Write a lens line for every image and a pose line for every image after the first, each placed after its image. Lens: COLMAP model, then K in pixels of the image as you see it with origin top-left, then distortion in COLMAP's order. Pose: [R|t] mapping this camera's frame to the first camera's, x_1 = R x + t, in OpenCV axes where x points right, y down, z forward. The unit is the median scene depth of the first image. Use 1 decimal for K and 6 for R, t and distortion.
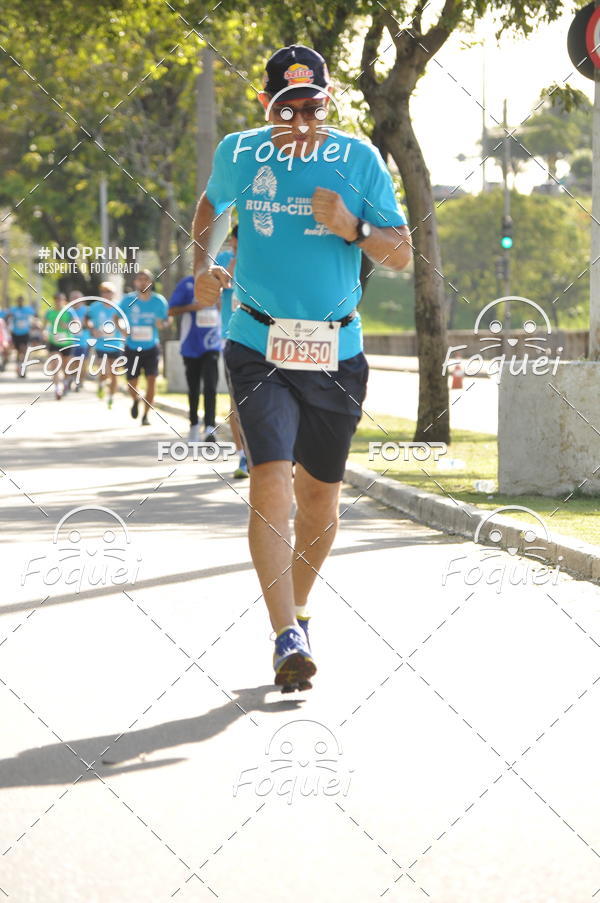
lens RADIAL K [[4298.9, 0, 301.3], [0, 4298.9, 468.5], [0, 0, 1]] dist [0.967950, 6.009971]
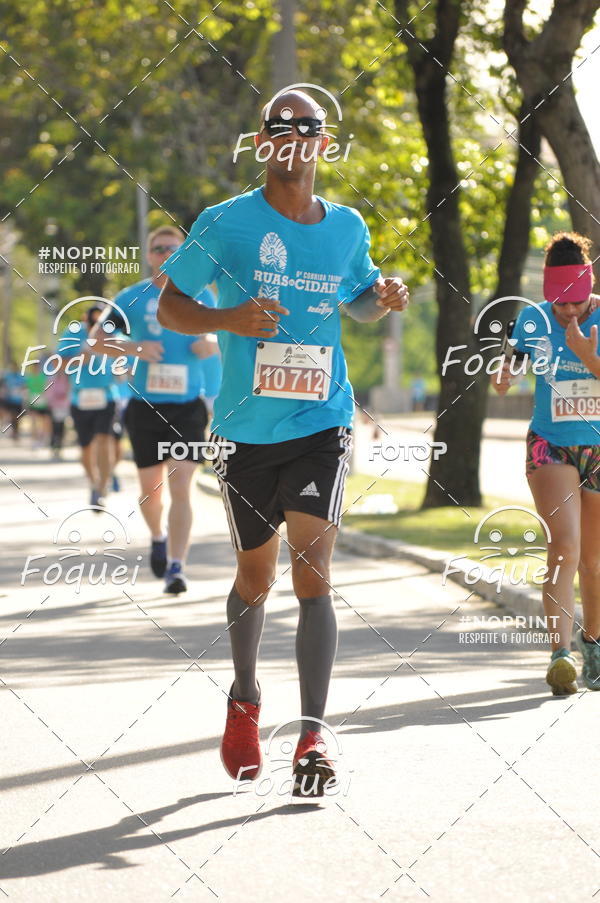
lens RADIAL K [[3201.0, 0, 300.0], [0, 3201.0, 451.5], [0, 0, 1]] dist [0.479428, 0.829815]
pose [[0.999917, -0.009332, 0.008923, -0.024924], [0.009507, 0.999758, -0.019856, -0.011141], [-0.008735, 0.019940, 0.999763, 0.469075]]
